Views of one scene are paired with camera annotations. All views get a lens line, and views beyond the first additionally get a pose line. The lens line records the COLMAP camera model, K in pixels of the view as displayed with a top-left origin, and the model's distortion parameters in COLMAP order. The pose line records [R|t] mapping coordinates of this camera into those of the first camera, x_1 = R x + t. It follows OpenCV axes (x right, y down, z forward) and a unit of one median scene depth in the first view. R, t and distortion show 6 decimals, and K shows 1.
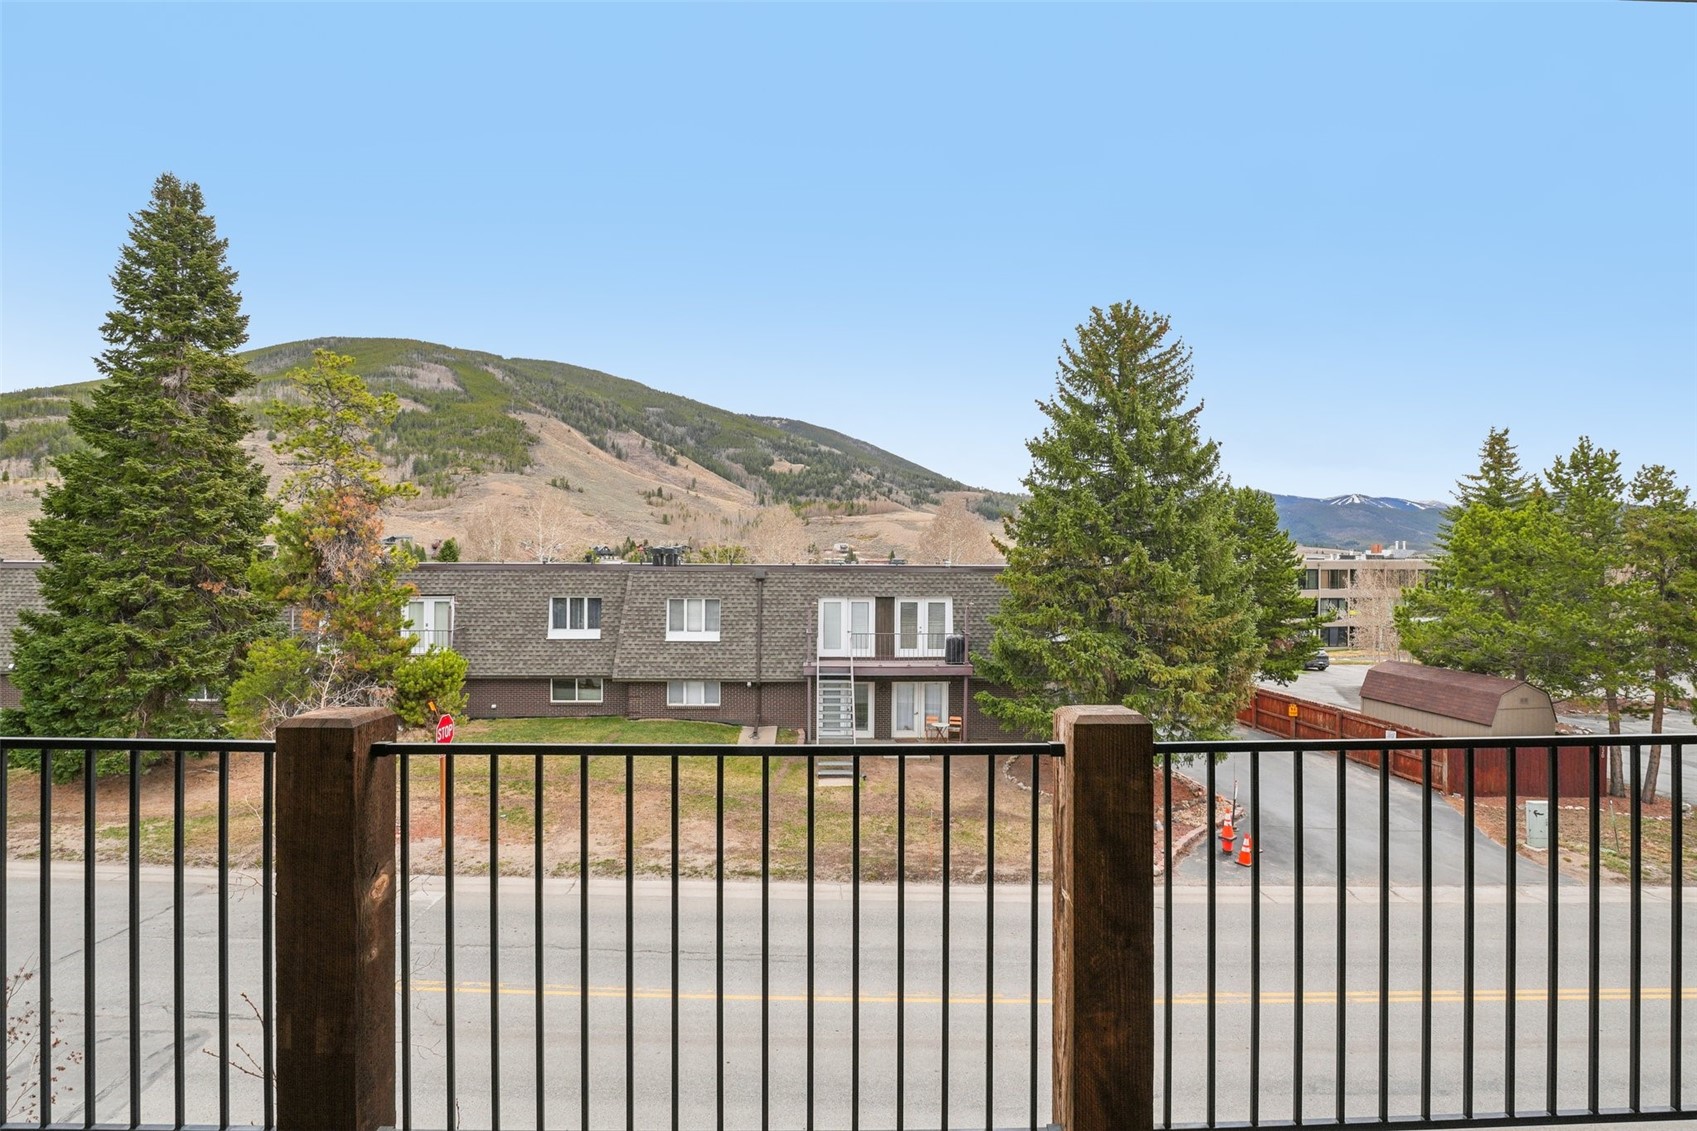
lens RADIAL K [[841.4, 0, 848.6], [0, 841.4, 550.1], [0, 0, 1]] dist [-0.046920, 0.011884]
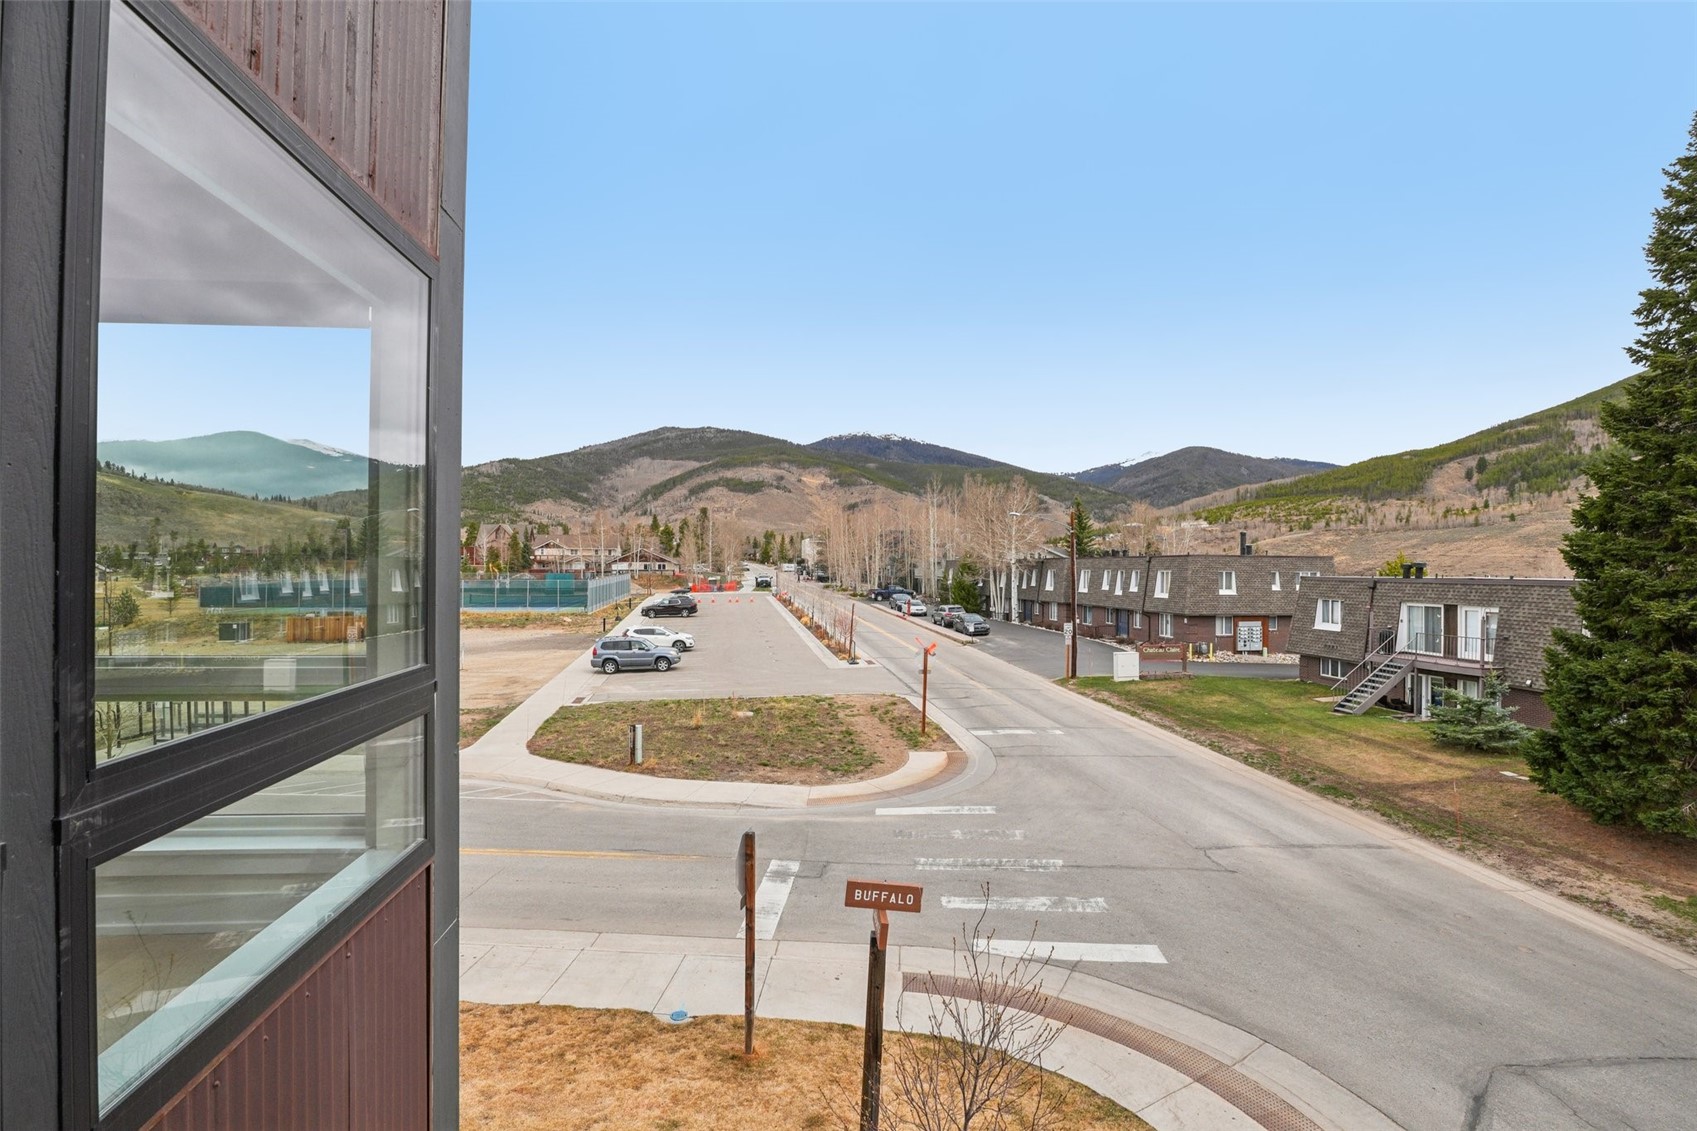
lens RADIAL K [[841.4, 0, 848.6], [0, 841.4, 550.1], [0, 0, 1]] dist [-0.046920, 0.011884]
pose [[0.105980, -0.021160, -0.994143, -0.110039], [-0.003324, 0.999760, -0.021634, 0.003706], [0.994363, 0.005597, 0.105884, 0.051260]]
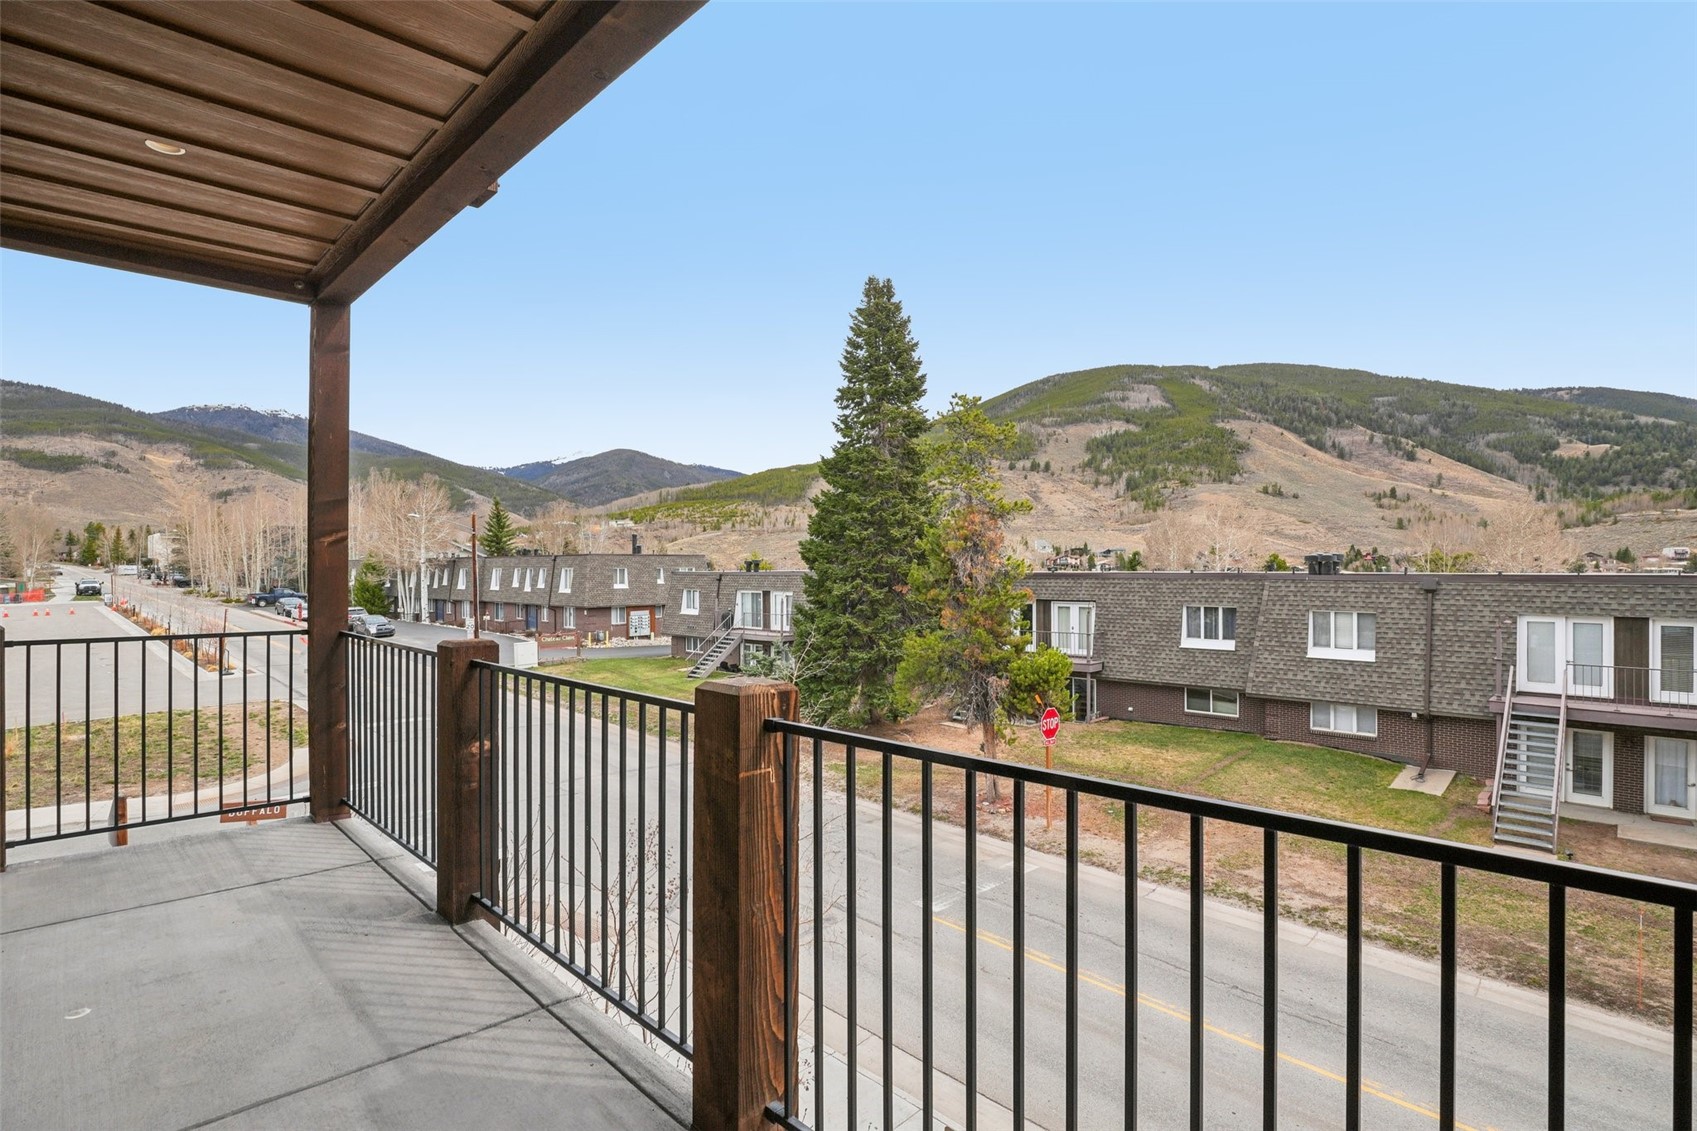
lens RADIAL K [[838.6, 0, 849.8], [0, 838.6, 559.7], [0, 0, 1]] dist [-0.049290, 0.011796]
pose [[0.691206, -0.010332, -0.722584, 0.088190], [0.009229, 0.999942, -0.005470, 0.003534], [0.722599, -0.002887, 0.691261, 0.029255]]
